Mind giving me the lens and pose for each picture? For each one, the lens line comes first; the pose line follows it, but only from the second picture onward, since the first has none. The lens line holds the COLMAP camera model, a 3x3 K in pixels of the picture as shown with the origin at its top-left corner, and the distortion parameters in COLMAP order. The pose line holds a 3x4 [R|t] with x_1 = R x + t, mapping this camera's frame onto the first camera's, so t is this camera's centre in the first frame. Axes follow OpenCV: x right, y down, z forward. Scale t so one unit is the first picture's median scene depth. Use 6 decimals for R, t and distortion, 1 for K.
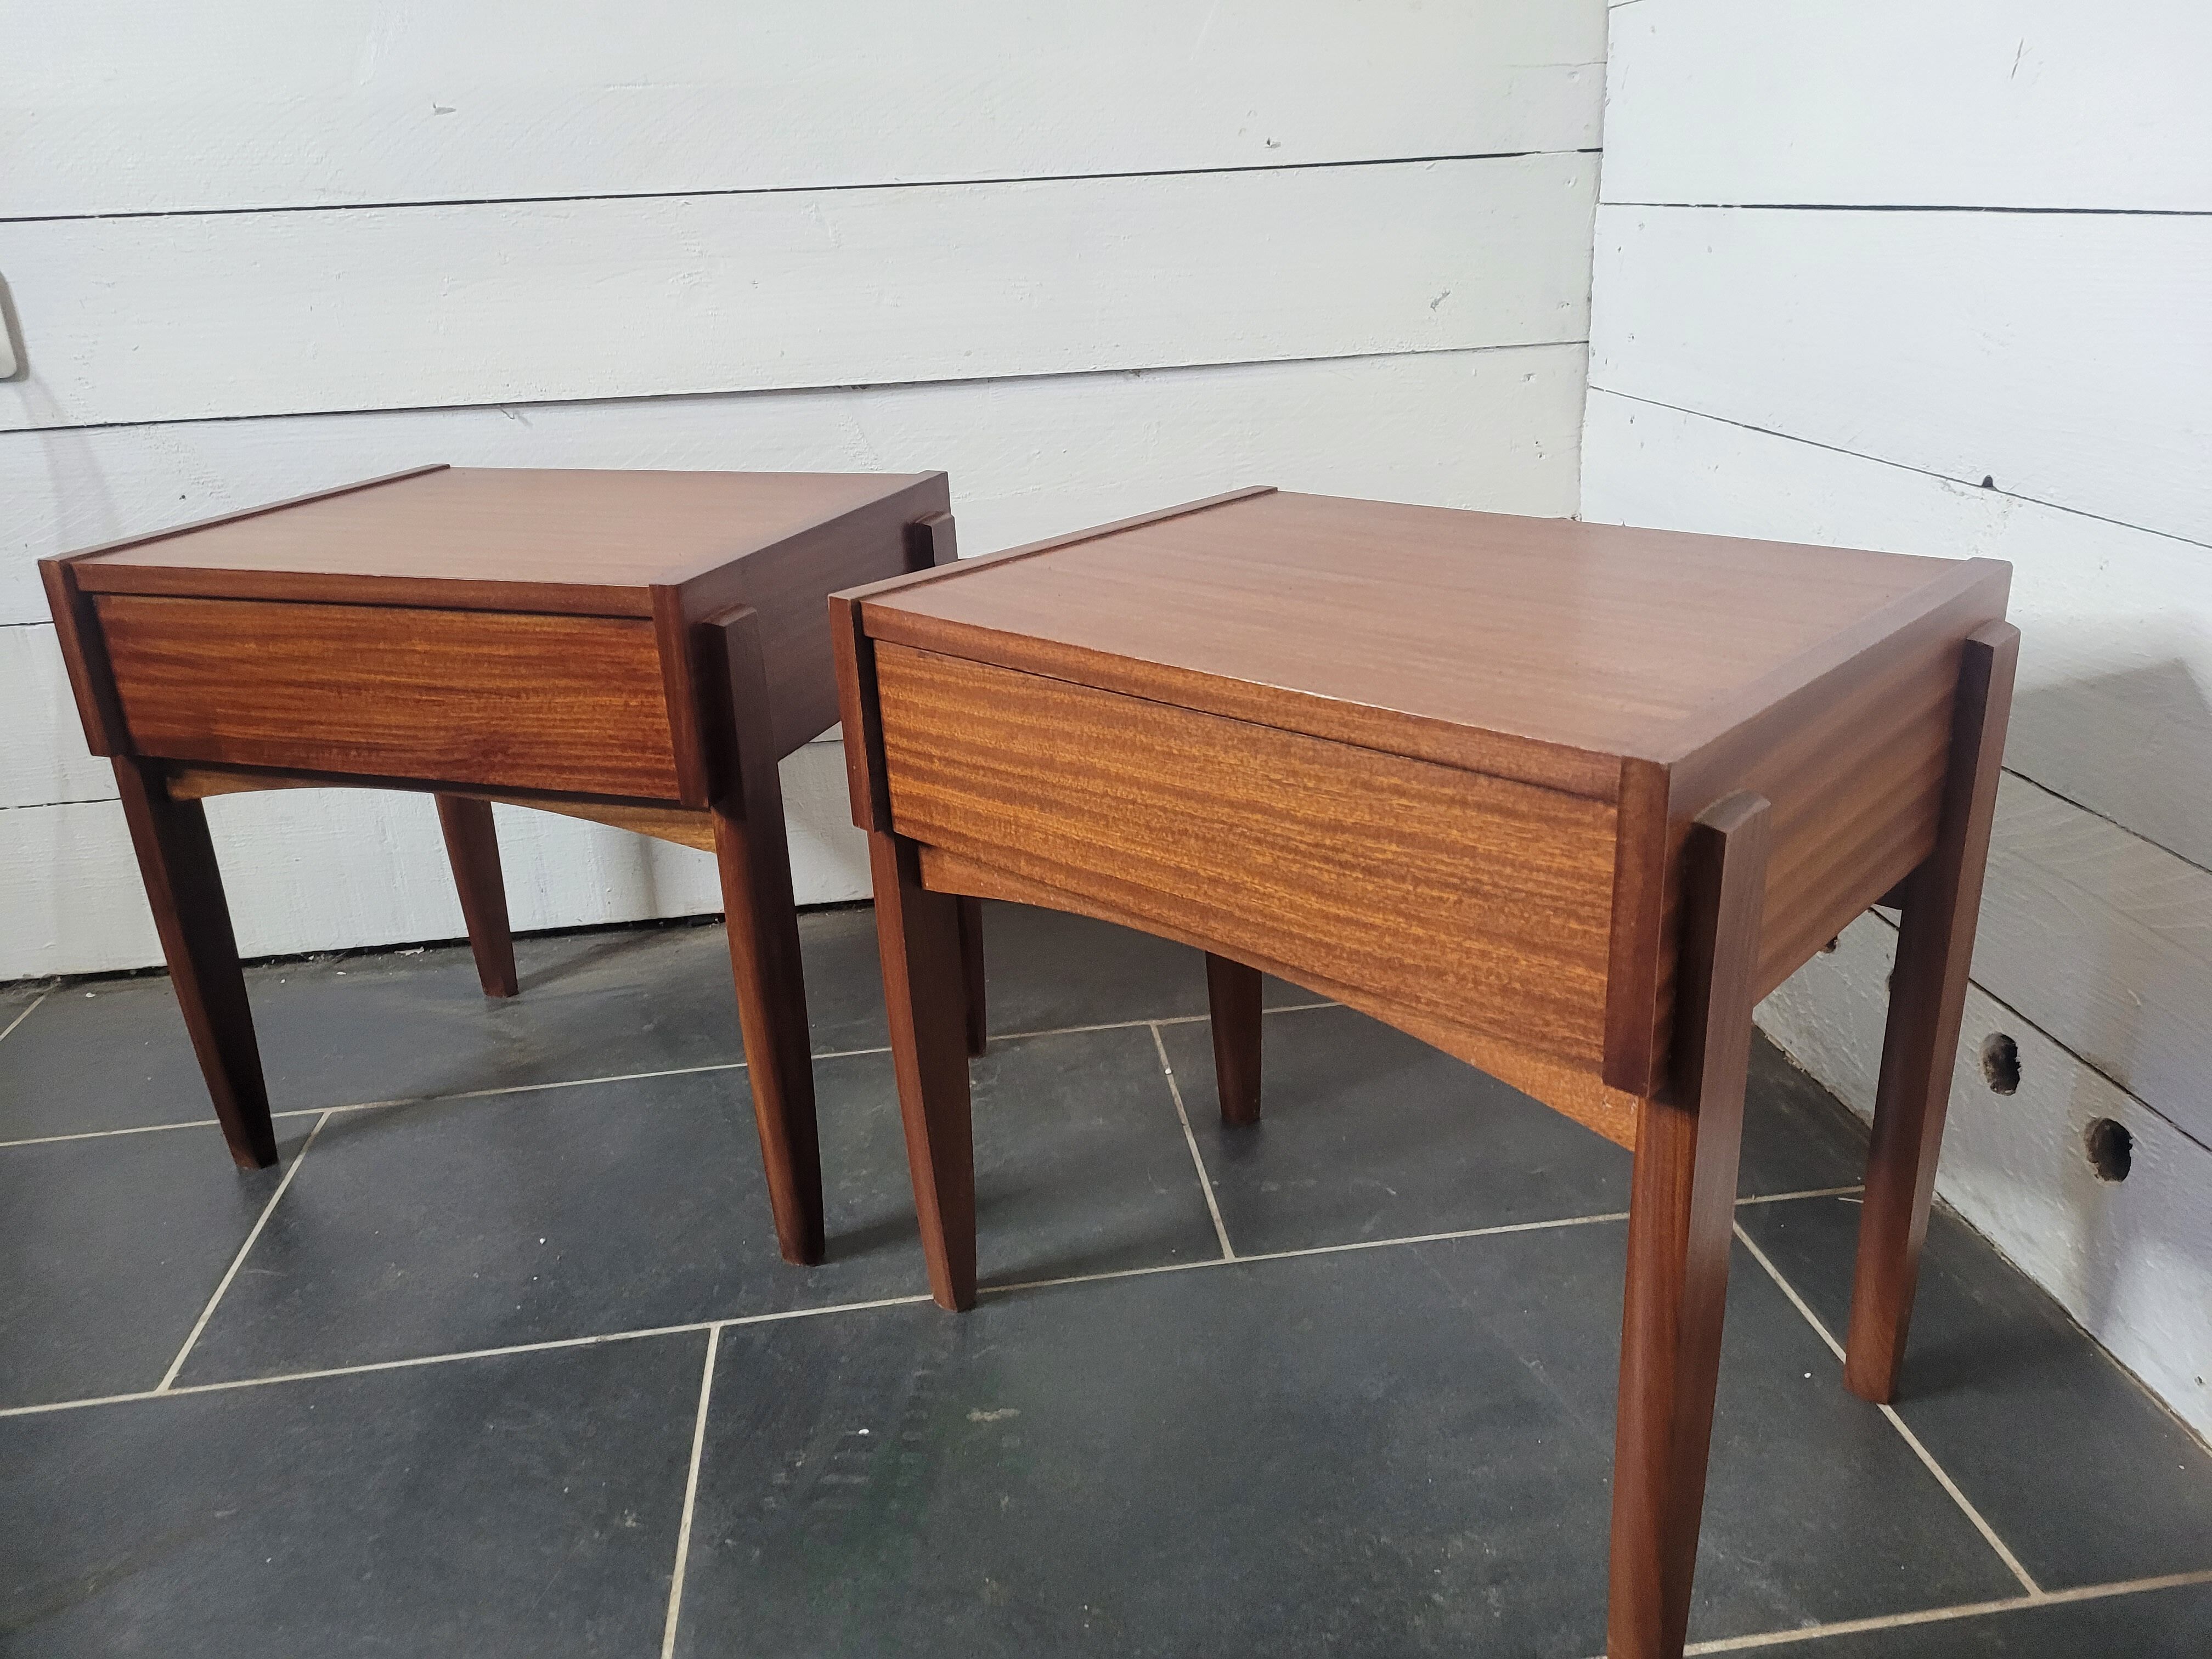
lens RADIAL K [[1654.6, 0, 1111.9], [0, 1654.6, 792.8], [0, 0, 1]] dist [0.054569, -0.049598]
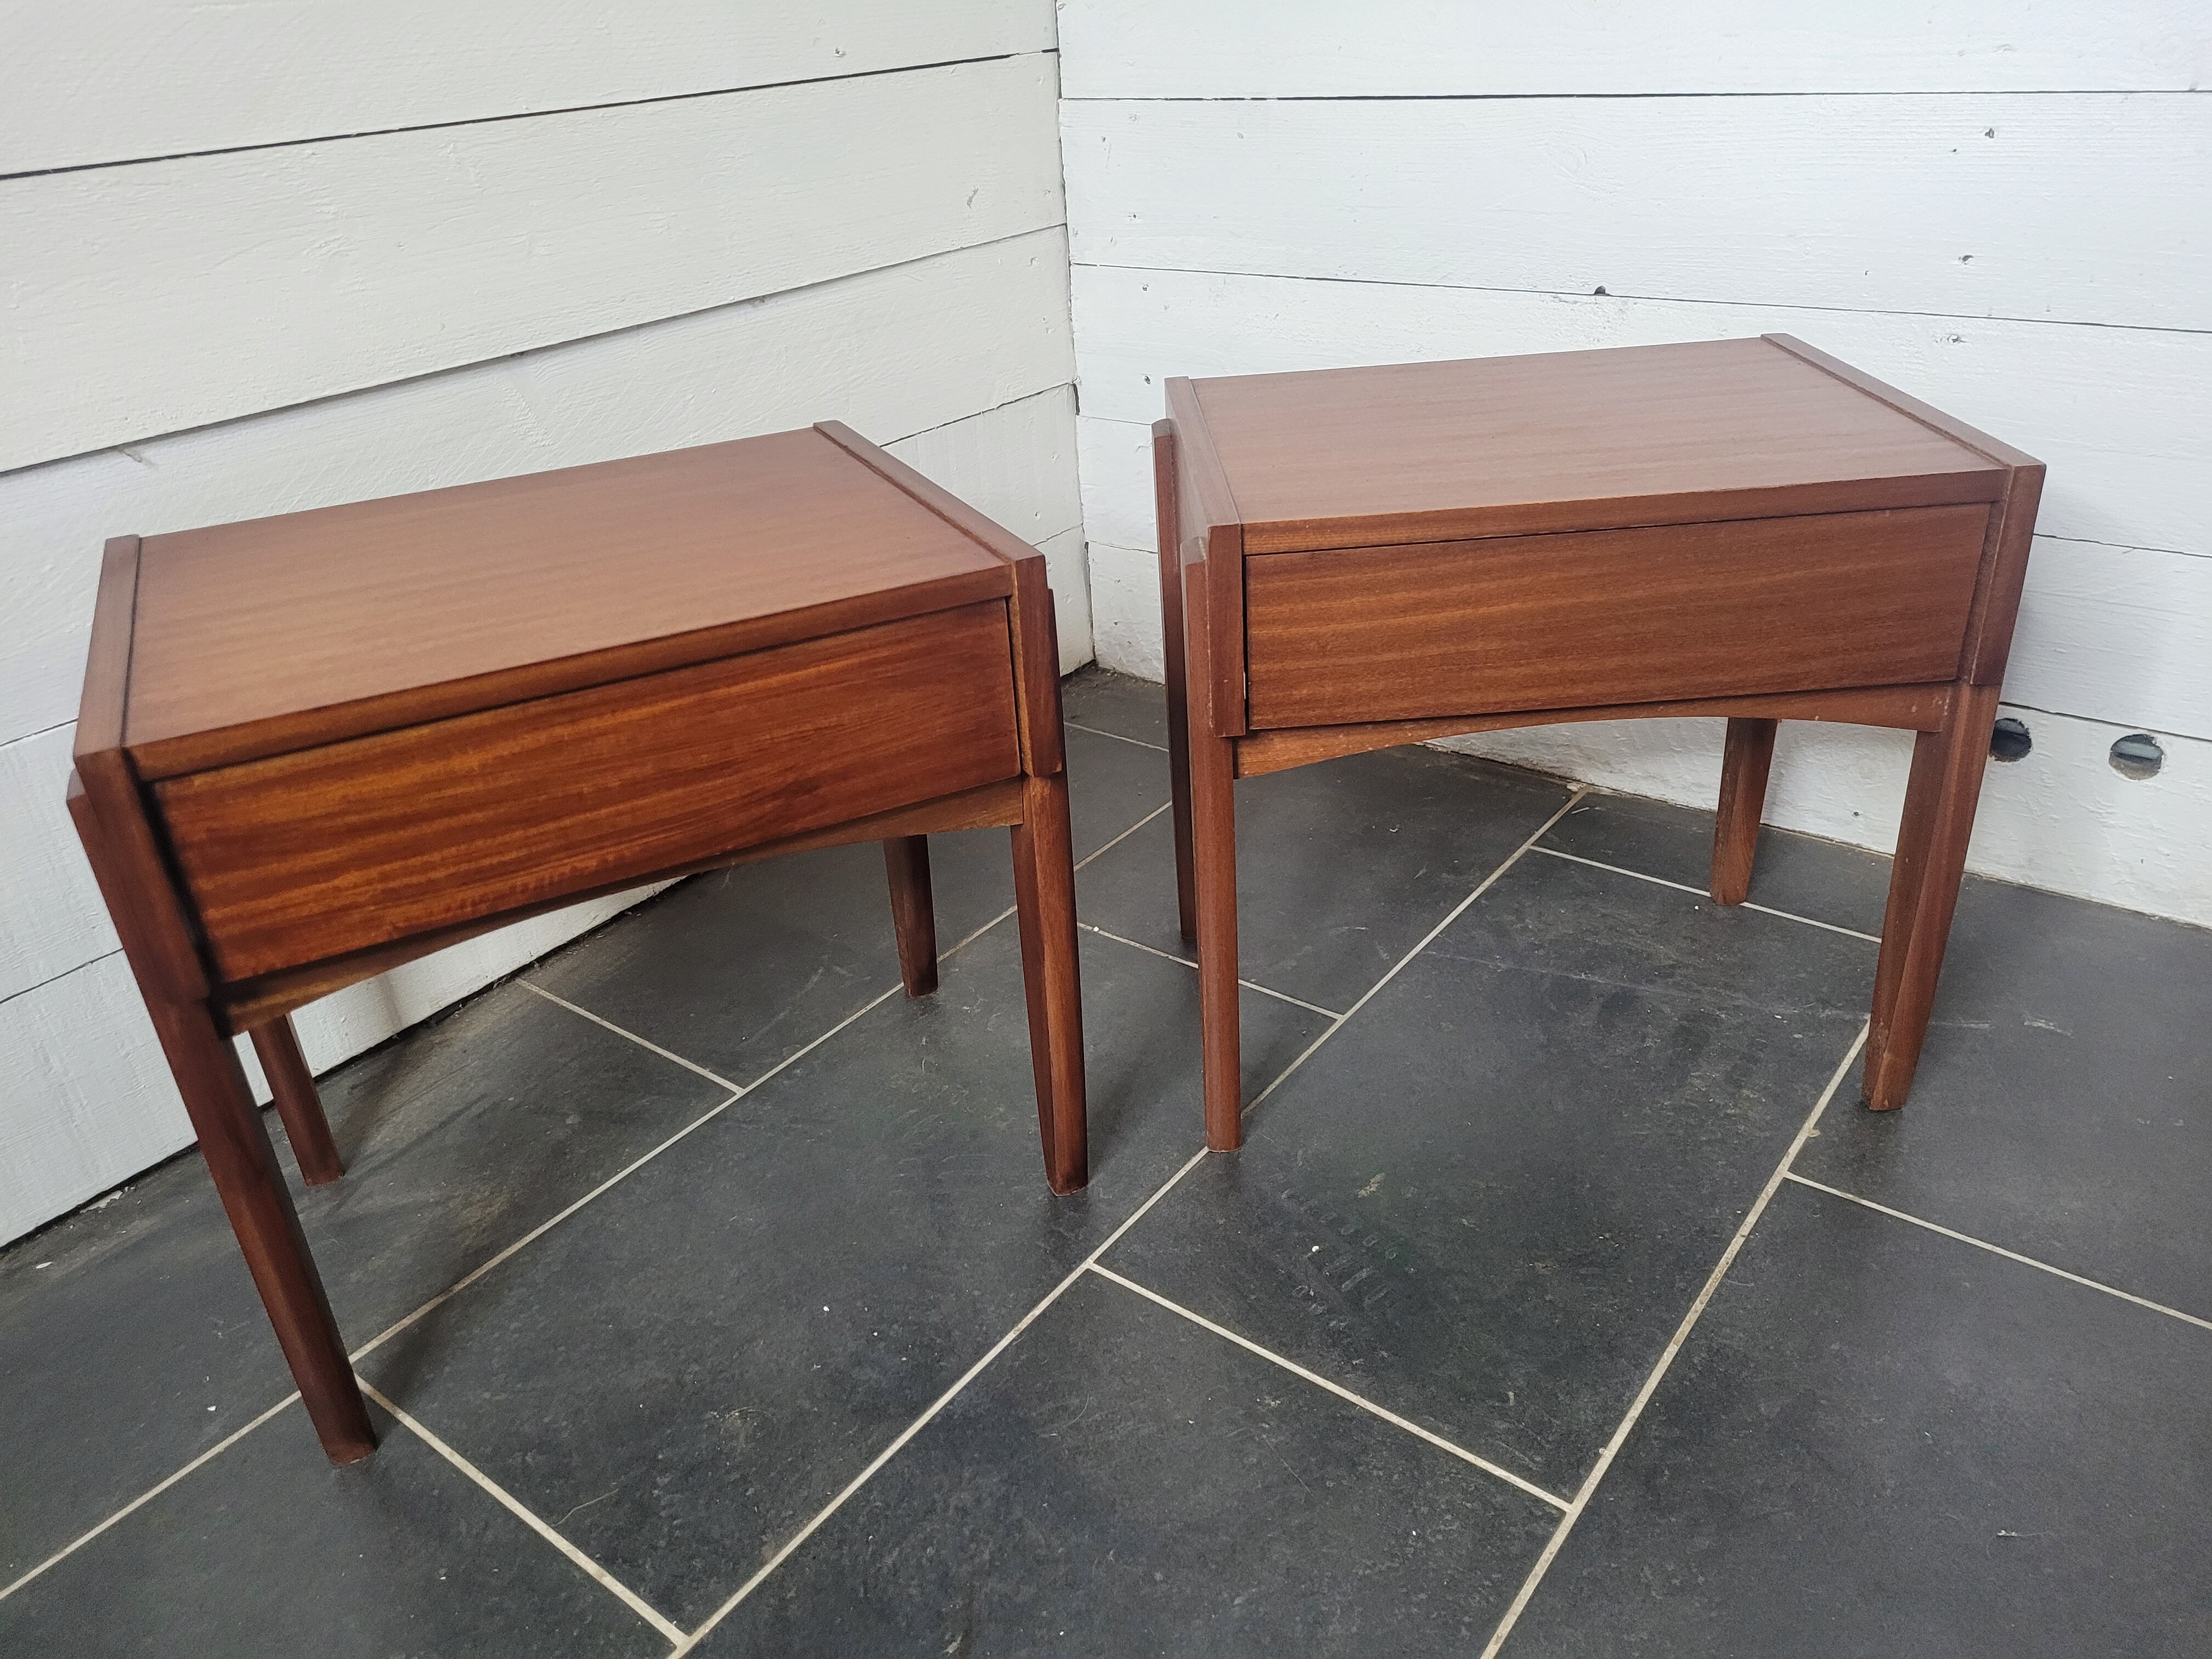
lens RADIAL K [[1654.6, 0, 1099.1], [0, 1654.6, 813.3], [0, 0, 1]] dist [0.054569, -0.049598]
pose [[0.707690, -0.320782, 0.629503, -0.819775], [0.267963, 0.946282, 0.180960, -0.134418], [-0.653736, 0.040620, 0.755631, 0.213760]]
